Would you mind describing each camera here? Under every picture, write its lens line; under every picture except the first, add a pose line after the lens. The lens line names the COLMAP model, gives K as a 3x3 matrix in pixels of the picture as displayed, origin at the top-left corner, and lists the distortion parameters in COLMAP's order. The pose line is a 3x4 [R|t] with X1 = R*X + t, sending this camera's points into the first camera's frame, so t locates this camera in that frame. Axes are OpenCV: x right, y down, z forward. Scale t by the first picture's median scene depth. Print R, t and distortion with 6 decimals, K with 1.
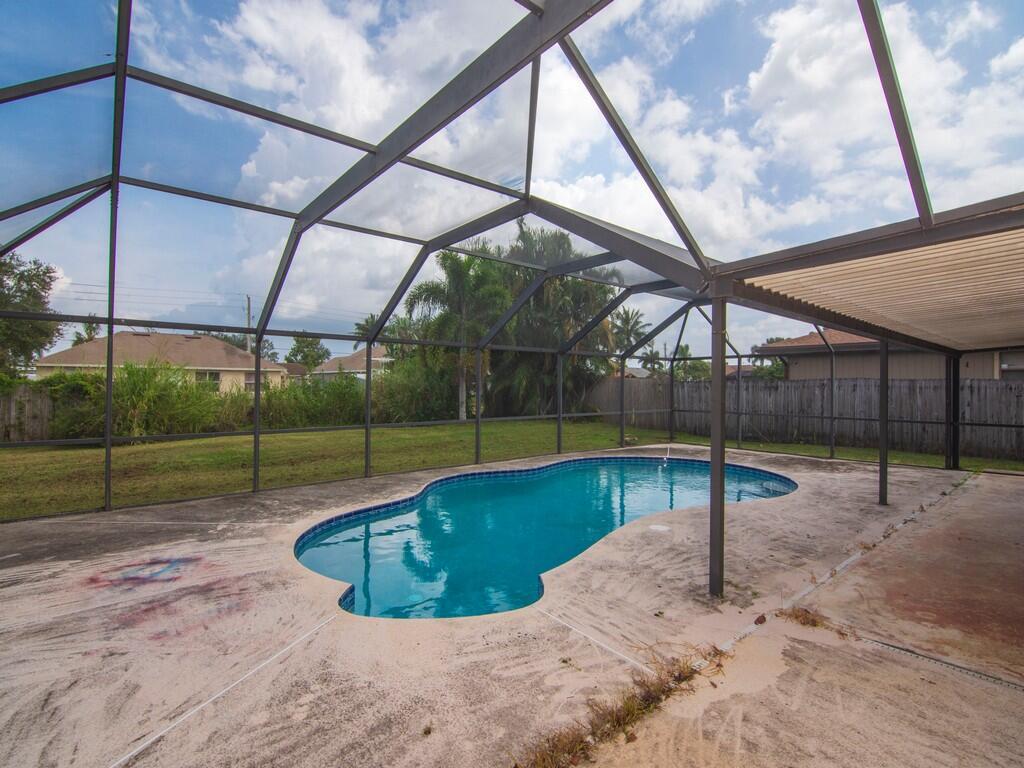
lens RADIAL K [[493.7, 0, 520.4], [0, 493.7, 379.6], [0, 0, 1]] dist [-0.010904, -0.003229]
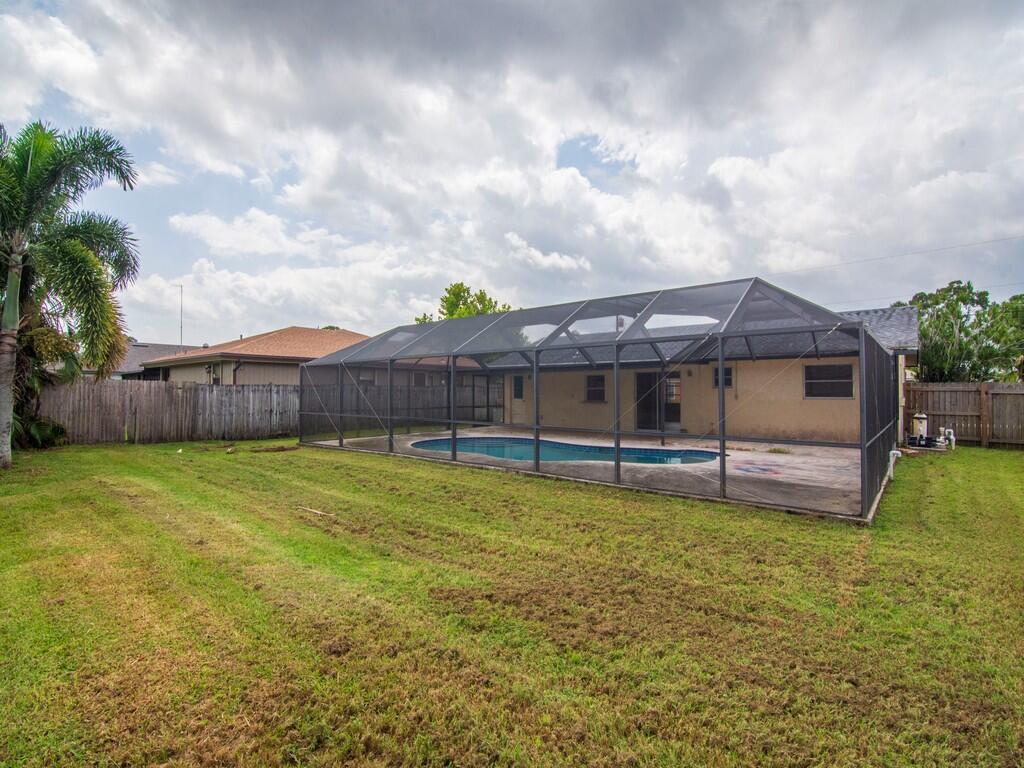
lens RADIAL K [[493.7, 0, 516.5], [0, 493.7, 384.9], [0, 0, 1]] dist [-0.010904, -0.003229]
pose [[-0.171610, 0.008403, 0.985129, -2.223169], [-0.012823, 0.999860, -0.010763, 0.023561], [-0.985081, -0.014479, -0.171478, 1.956355]]
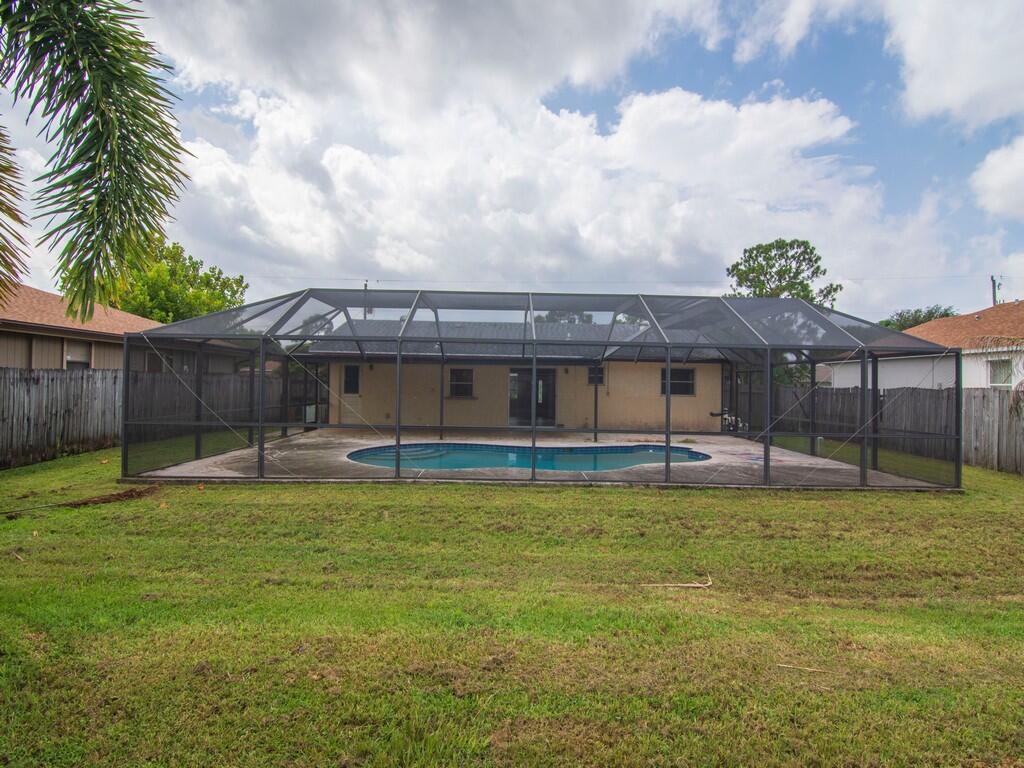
lens RADIAL K [[501.9, 0, 512.5], [0, 501.9, 381.8], [0, 0, 1]] dist [-0.014381, -0.000606]
pose [[-0.766676, -0.014530, 0.641869, -1.146309], [-0.028611, 0.999524, -0.011547, 0.024642], [-0.641396, -0.027217, -0.766727, 3.147458]]
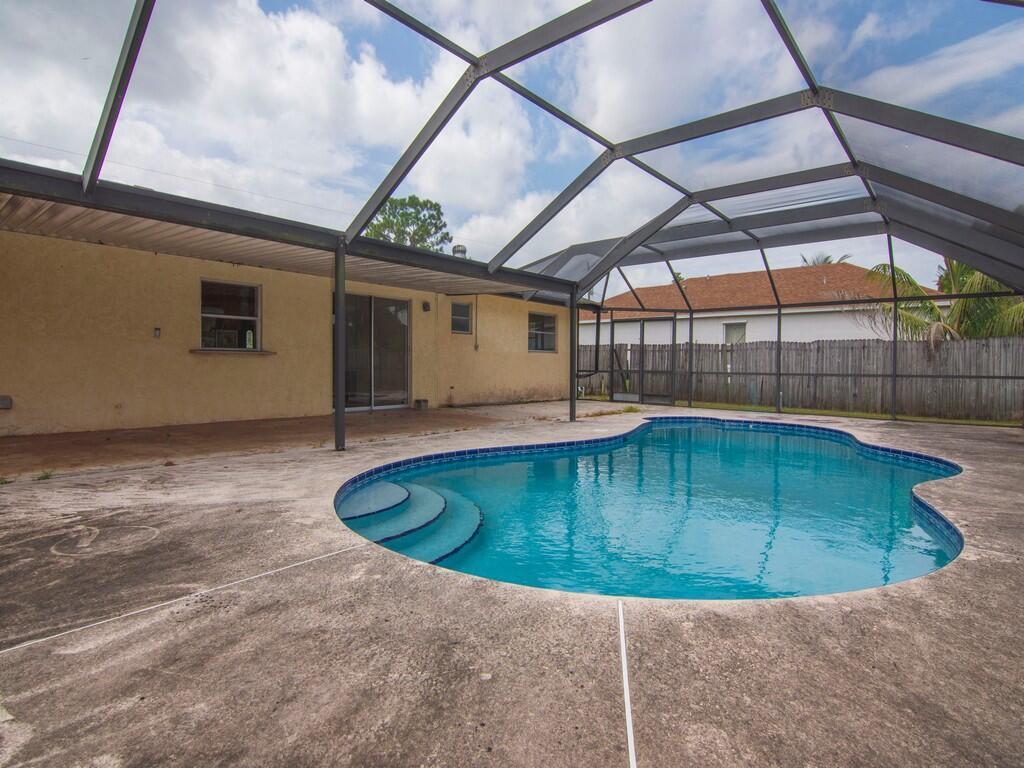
lens RADIAL K [[545.2, 0, 520.1], [0, 545.2, 382.5], [0, 0, 1]] dist [0.008874, 0.000339]
pose [[-0.987915, -0.009961, -0.154676, 0.740879], [-0.012560, 0.999796, 0.015836, 0.160576], [0.154486, 0.017588, -0.987838, 2.482583]]
